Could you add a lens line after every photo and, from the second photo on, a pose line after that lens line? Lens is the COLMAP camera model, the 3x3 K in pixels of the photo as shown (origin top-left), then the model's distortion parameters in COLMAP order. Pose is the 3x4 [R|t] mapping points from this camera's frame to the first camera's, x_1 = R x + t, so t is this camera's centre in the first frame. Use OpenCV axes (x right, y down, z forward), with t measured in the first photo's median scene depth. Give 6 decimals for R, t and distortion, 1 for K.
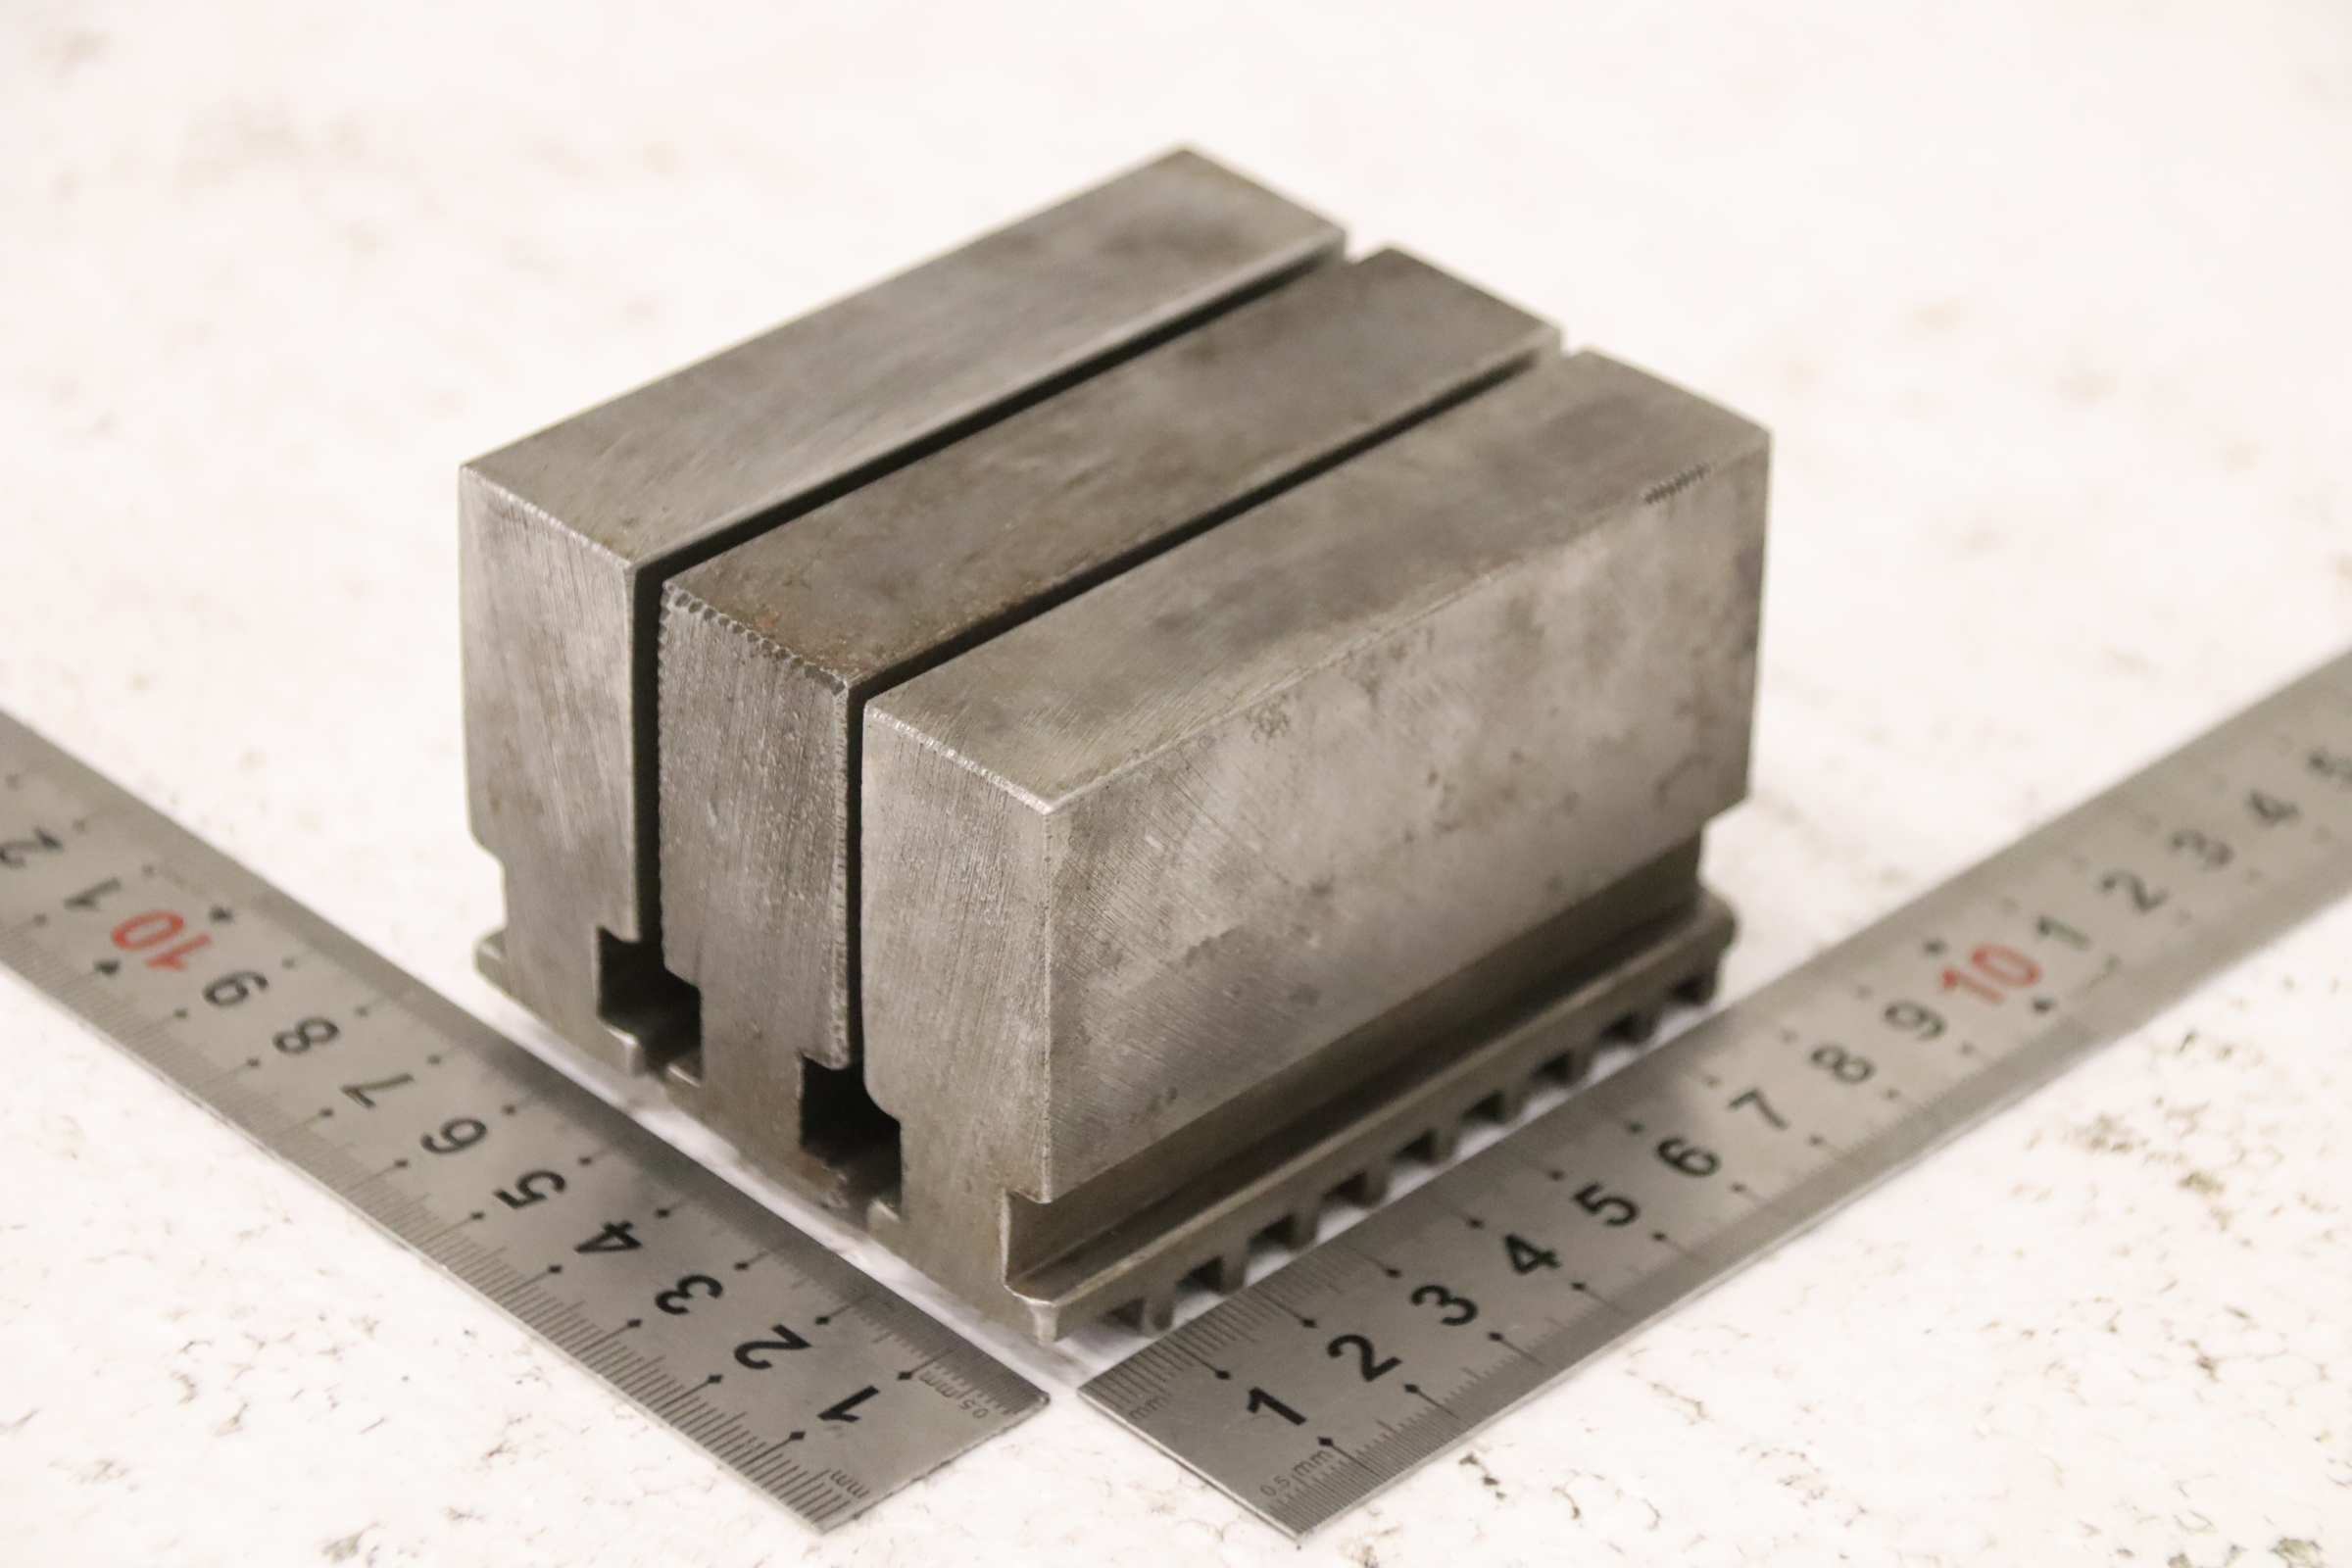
lens RADIAL K [[7042.6, 0, 1176.0], [0, 7042.6, 784.0], [0, 0, 1]] dist [-0.046608, 0.428539]
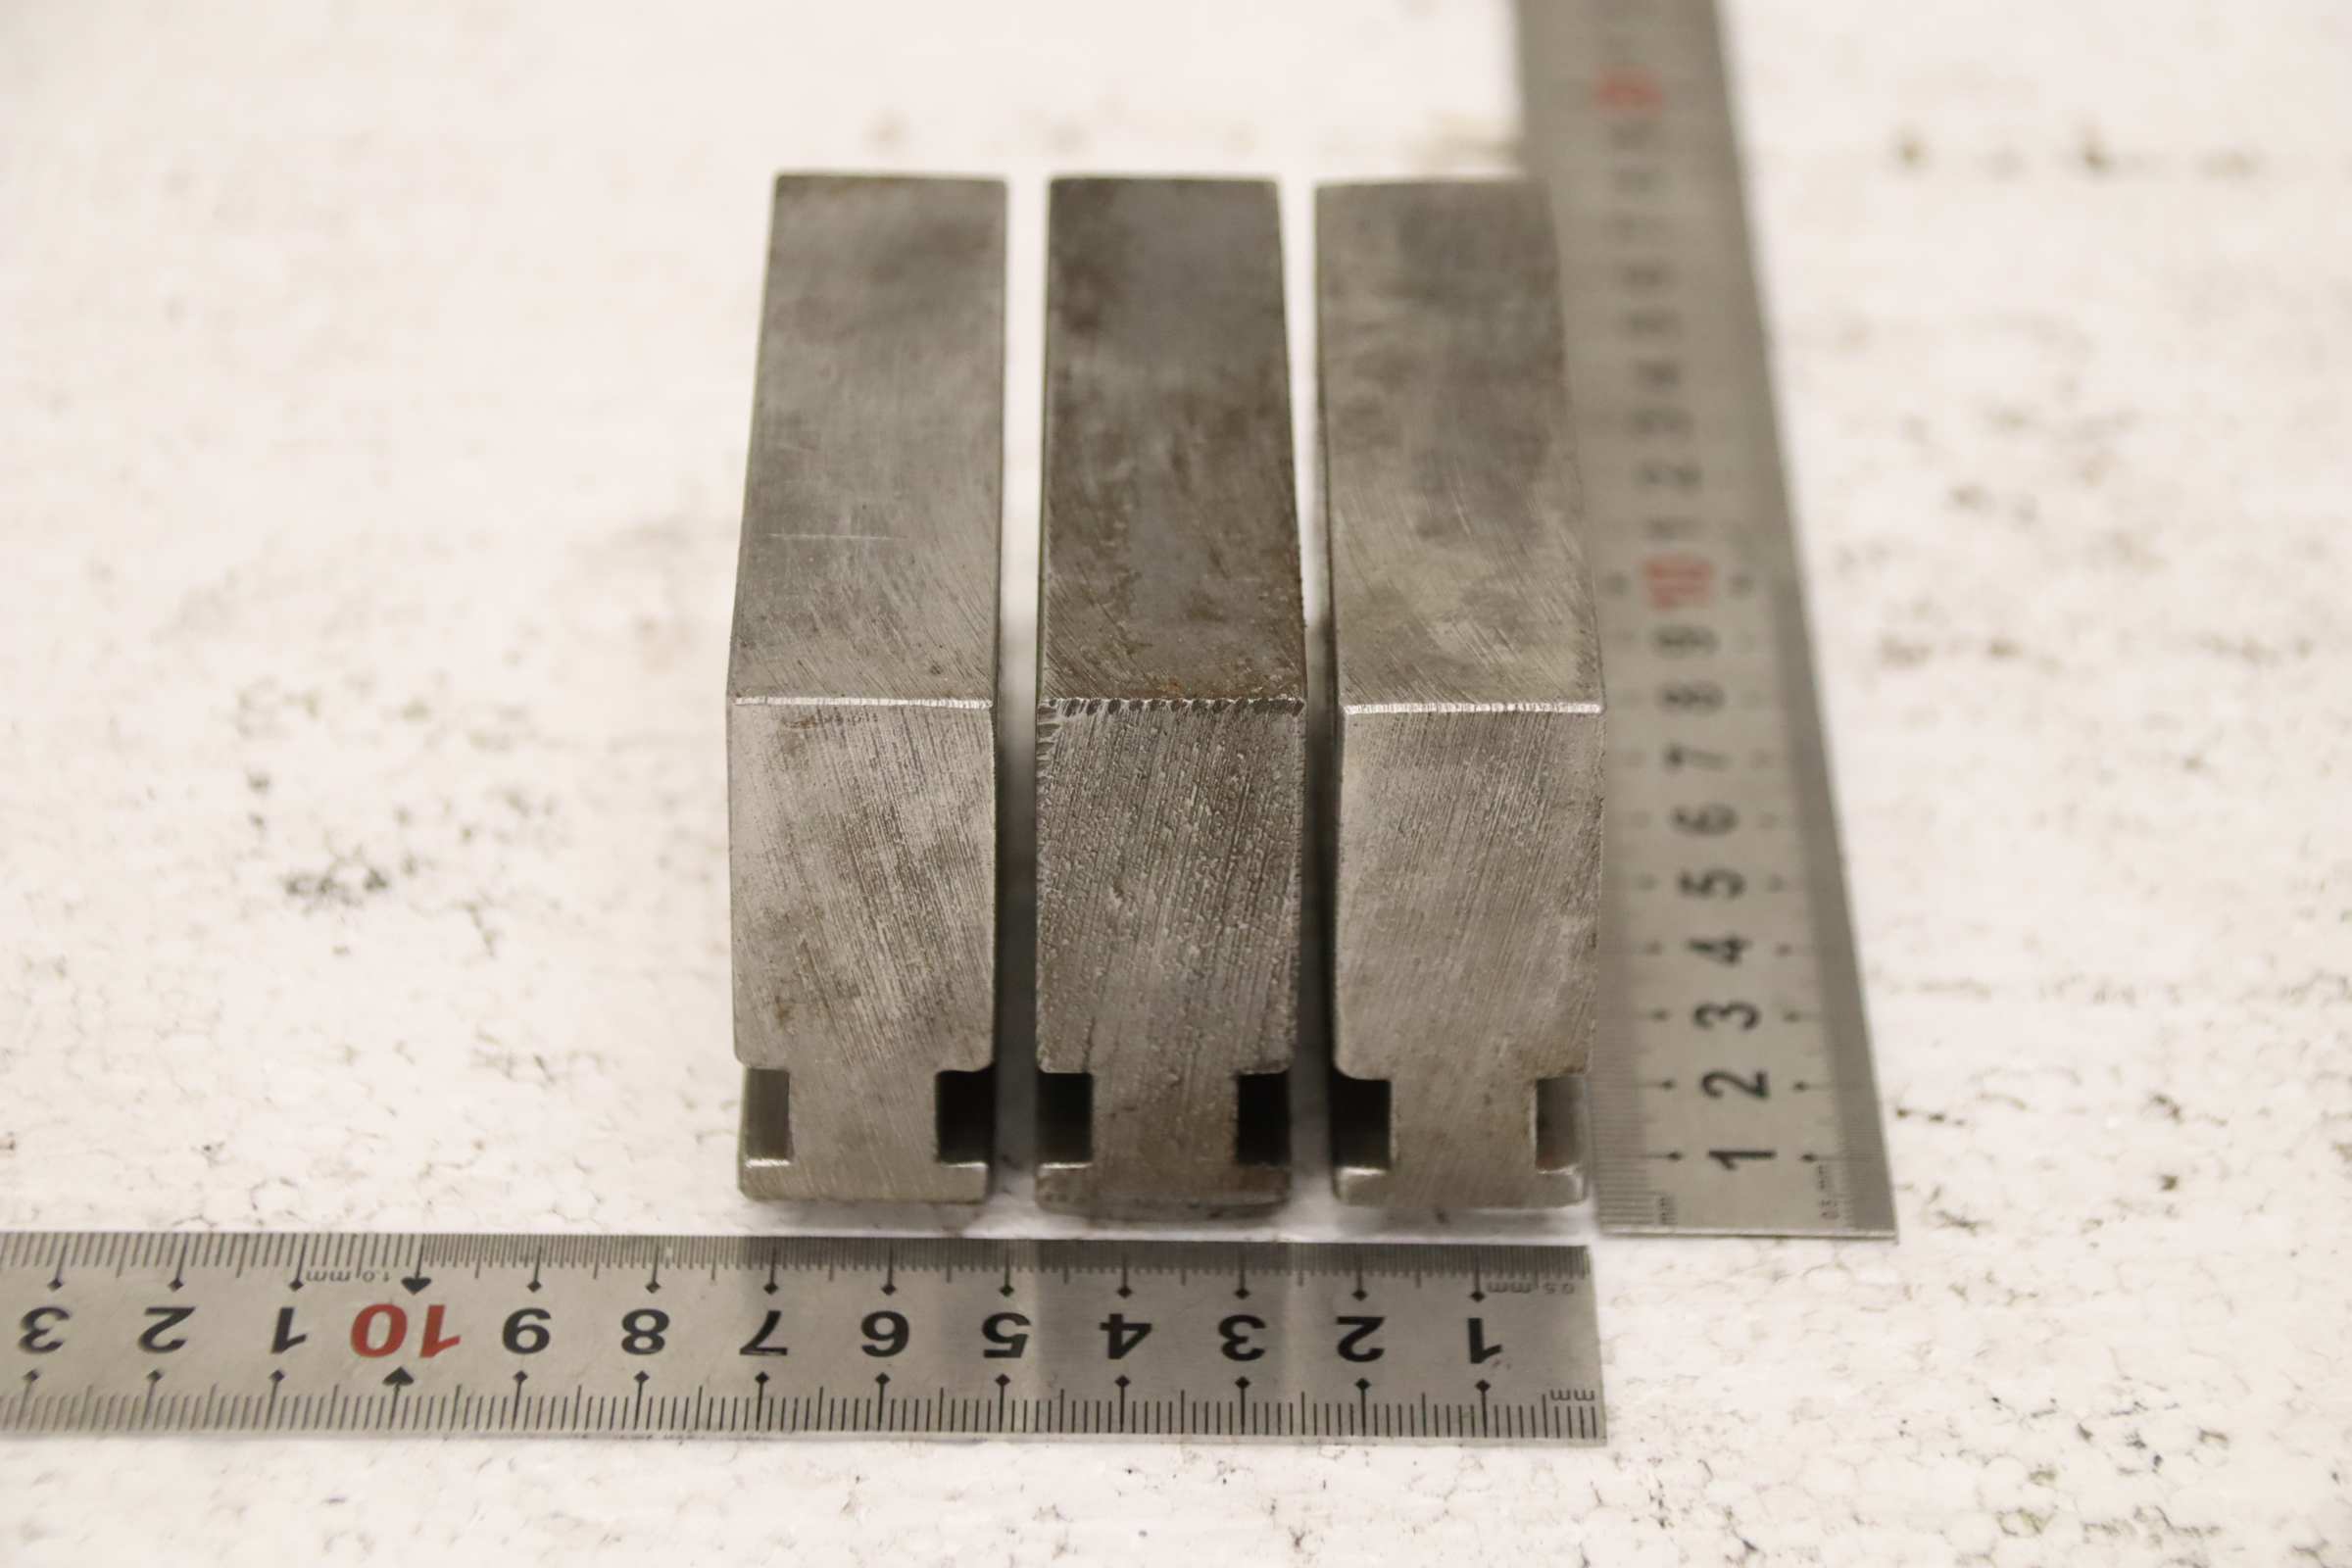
lens RADIAL K [[6400.4, 0, 1176.0], [0, 6400.4, 784.0], [0, 0, 1]] dist [-0.023932, -0.182029]
pose [[0.689375, -0.422704, 0.588288, -0.593246], [0.387861, 0.901267, 0.193082, -0.184293], [-0.611822, 0.095068, 0.785262, 0.274048]]
